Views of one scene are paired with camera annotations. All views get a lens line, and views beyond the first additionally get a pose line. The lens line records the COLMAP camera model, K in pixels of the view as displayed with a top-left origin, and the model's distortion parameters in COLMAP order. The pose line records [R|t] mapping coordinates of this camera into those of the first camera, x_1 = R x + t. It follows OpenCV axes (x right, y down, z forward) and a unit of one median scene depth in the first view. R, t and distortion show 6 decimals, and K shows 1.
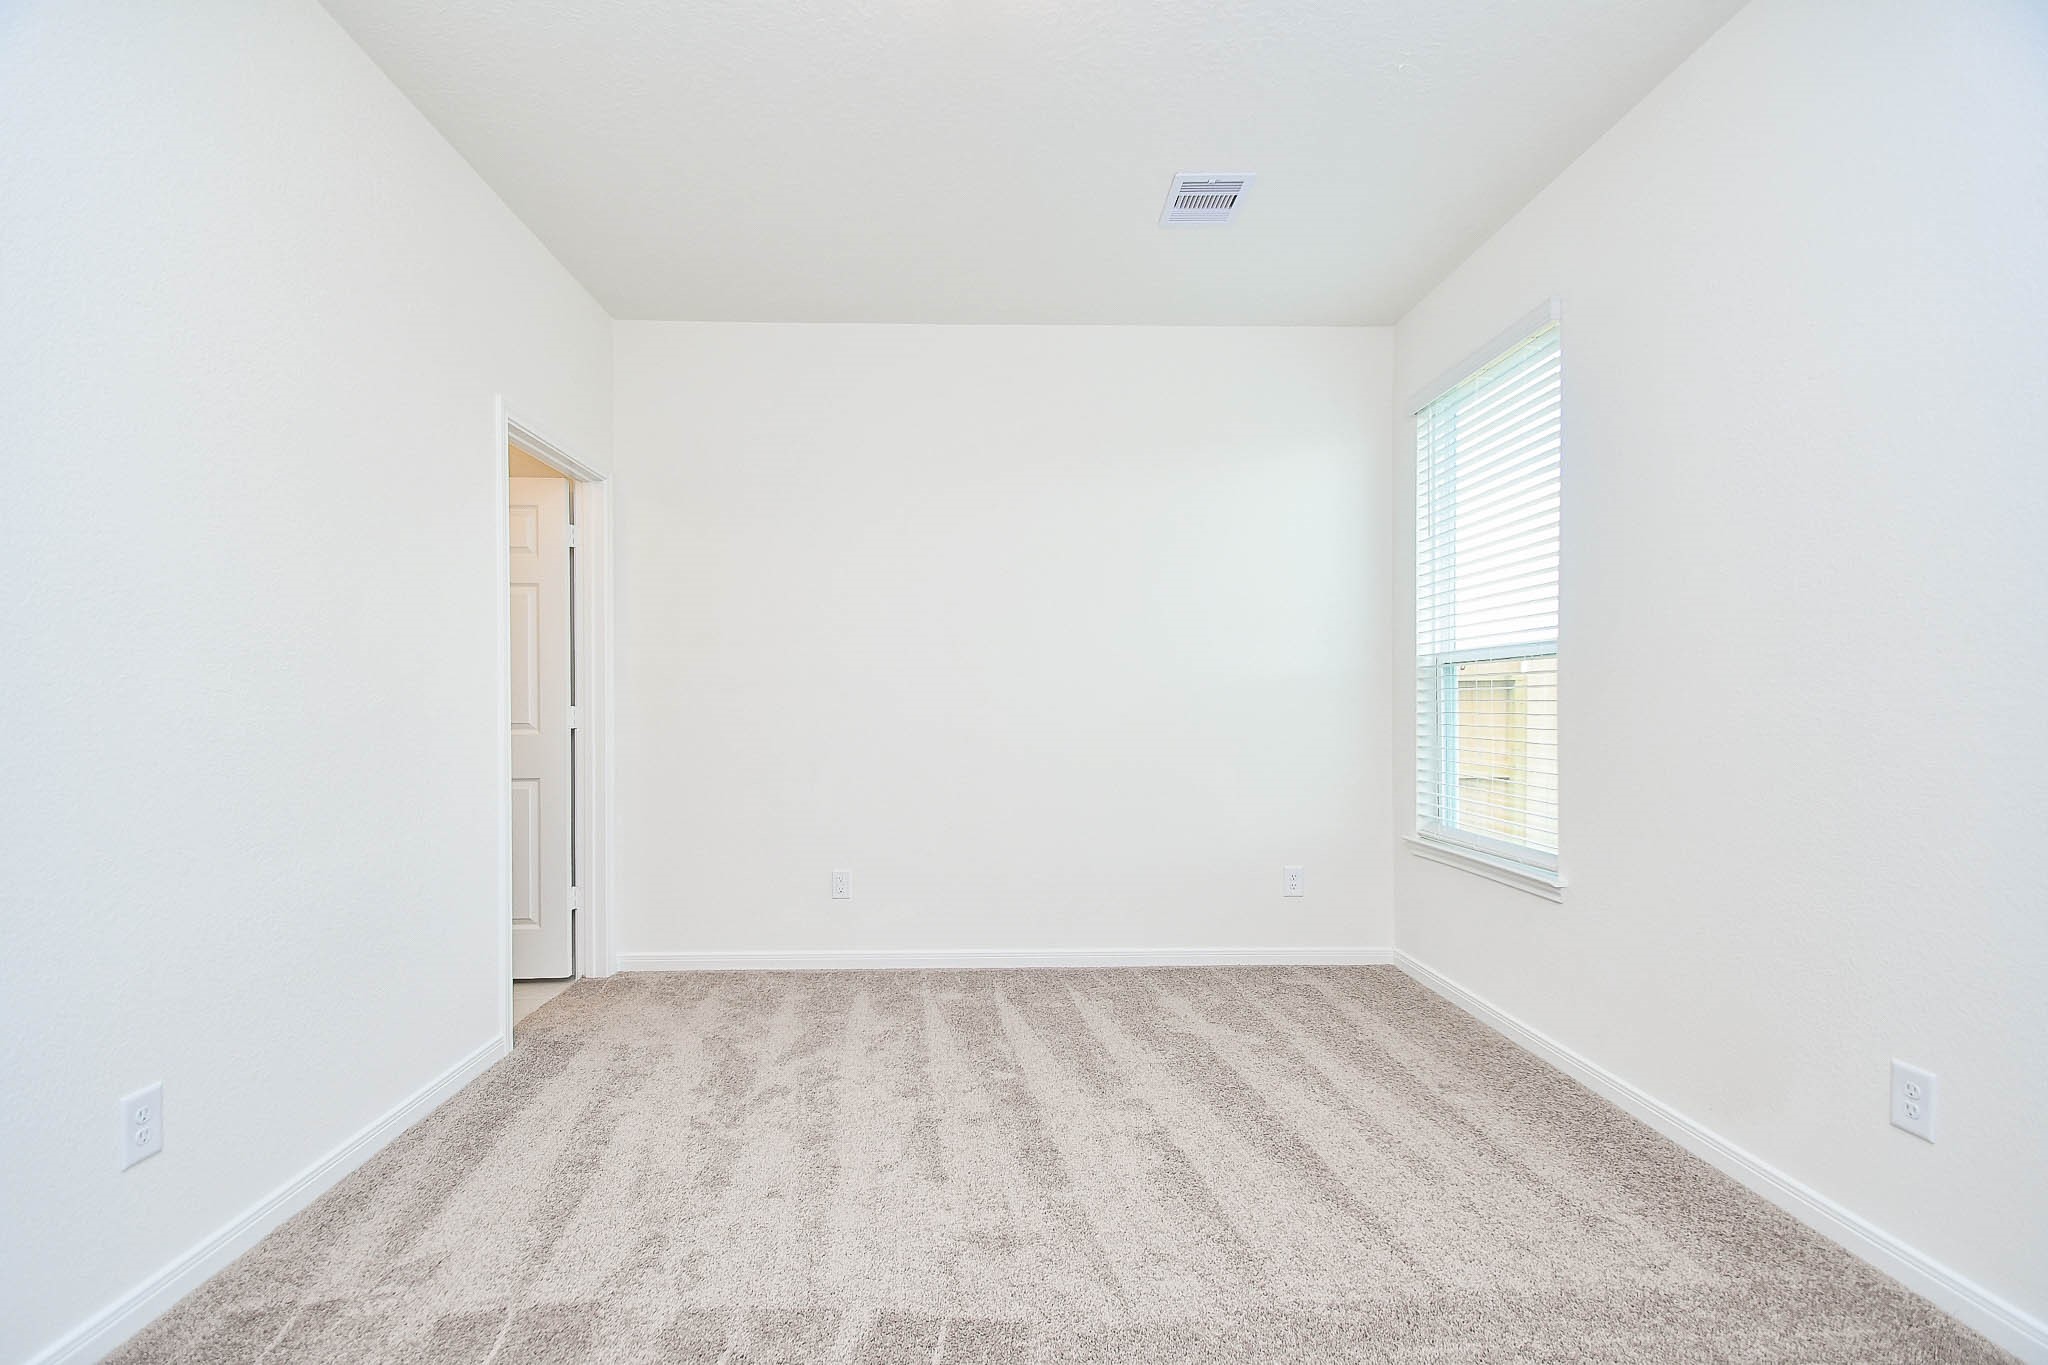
lens RADIAL K [[918.2, 0, 1015.4], [0, 918.2, 682.2], [0, 0, 1]] dist [0.014161, -0.016530]
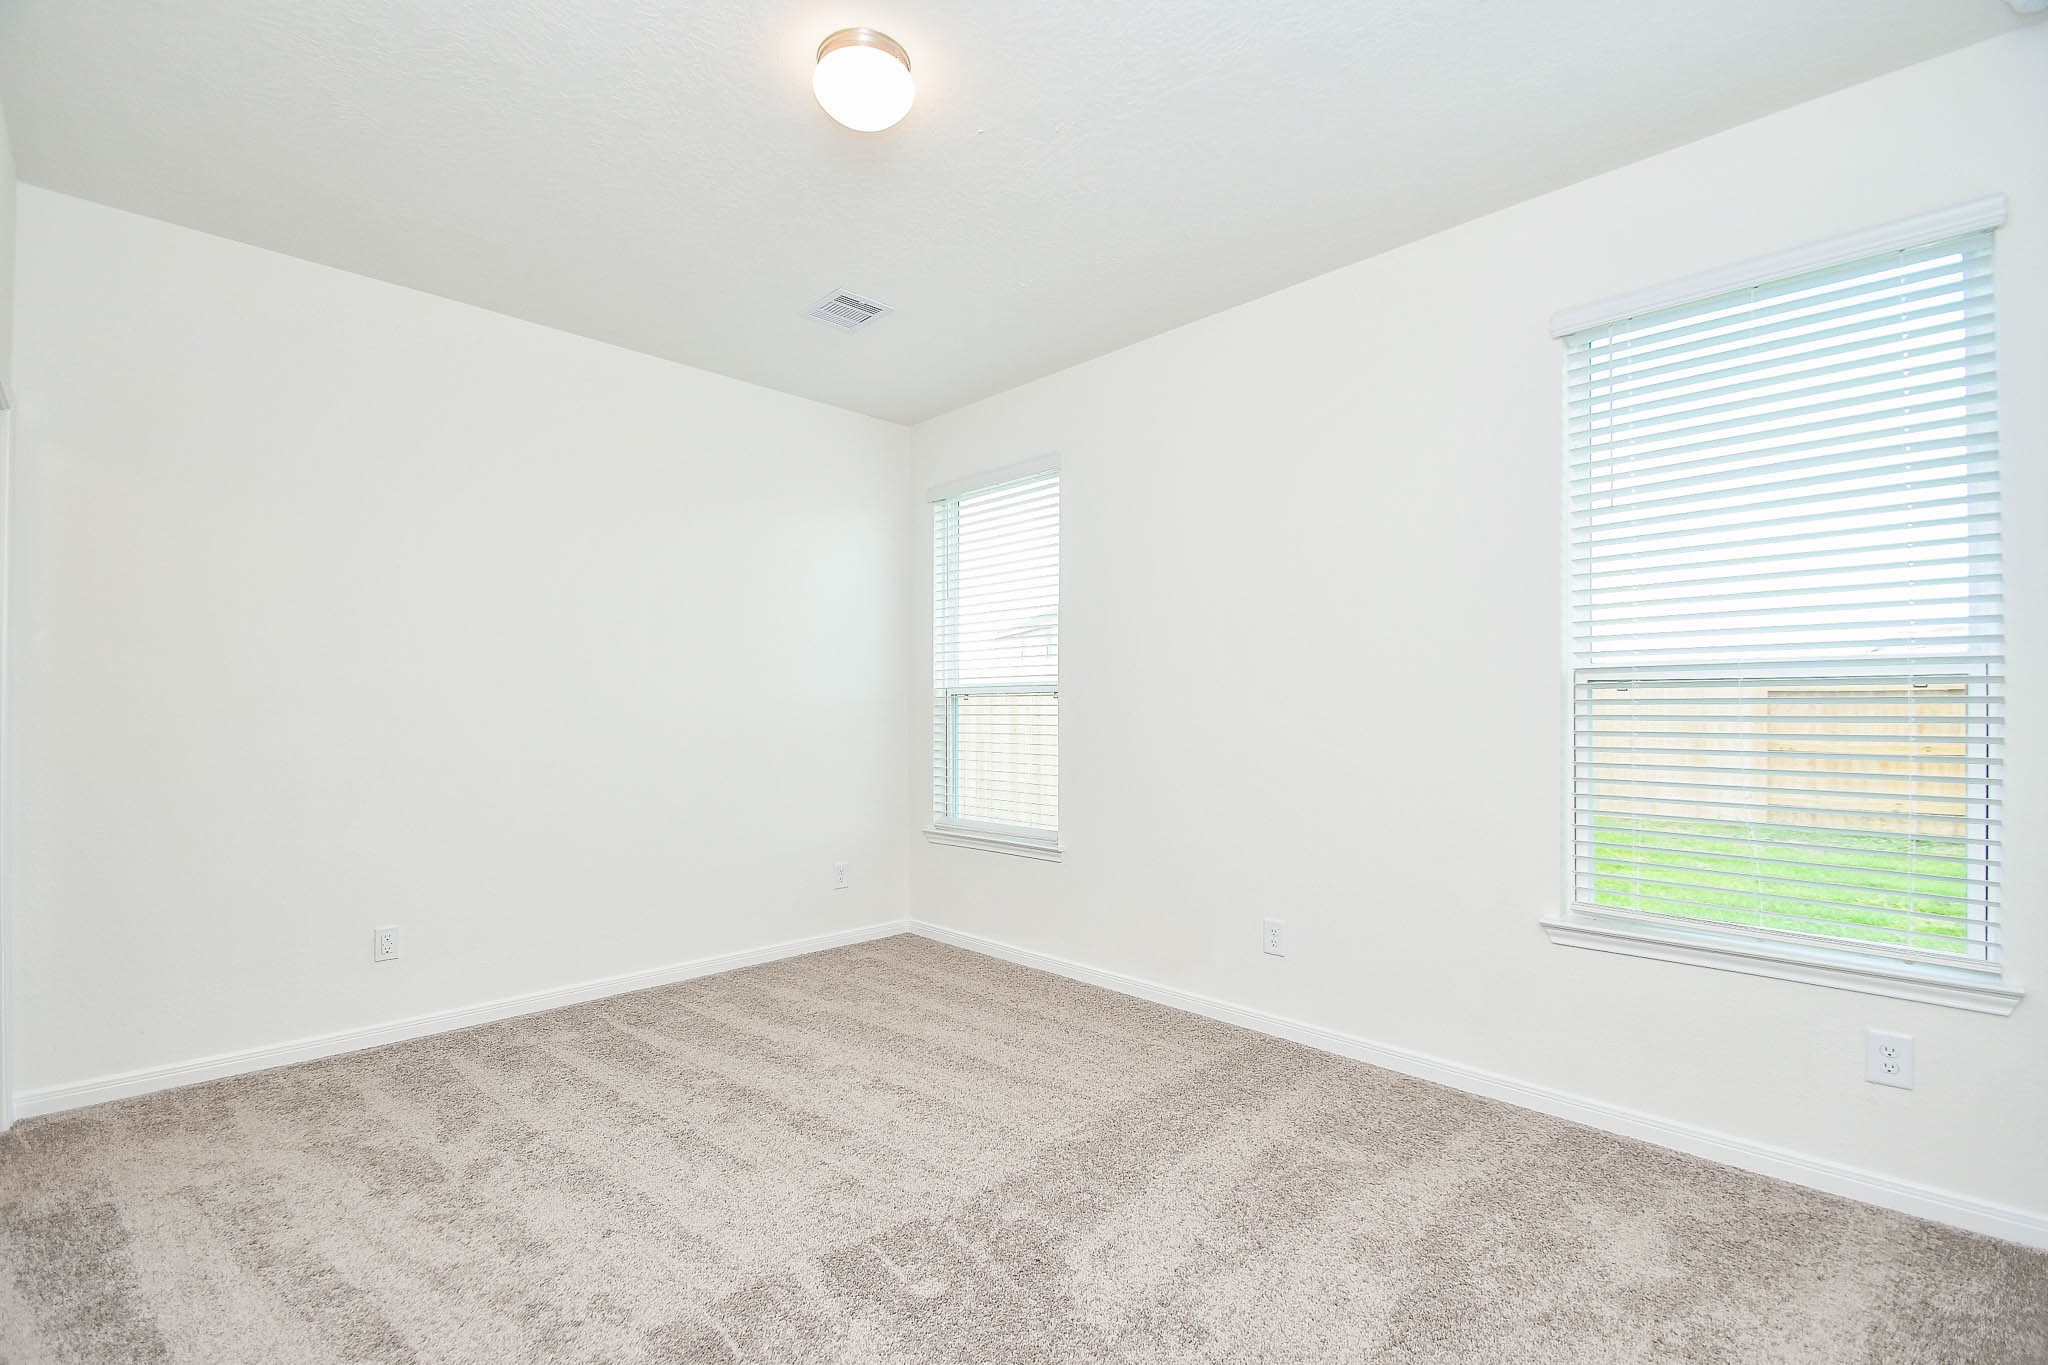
lens RADIAL K [[898.2, 0, 1016.7], [0, 898.2, 687.9], [0, 0, 1]] dist [0.001542, -0.011361]
pose [[0.739873, 0.013436, 0.672612, -0.417910], [-0.009949, 0.999910, -0.009030, -0.024829], [-0.672673, -0.000011, 0.739940, -0.017397]]
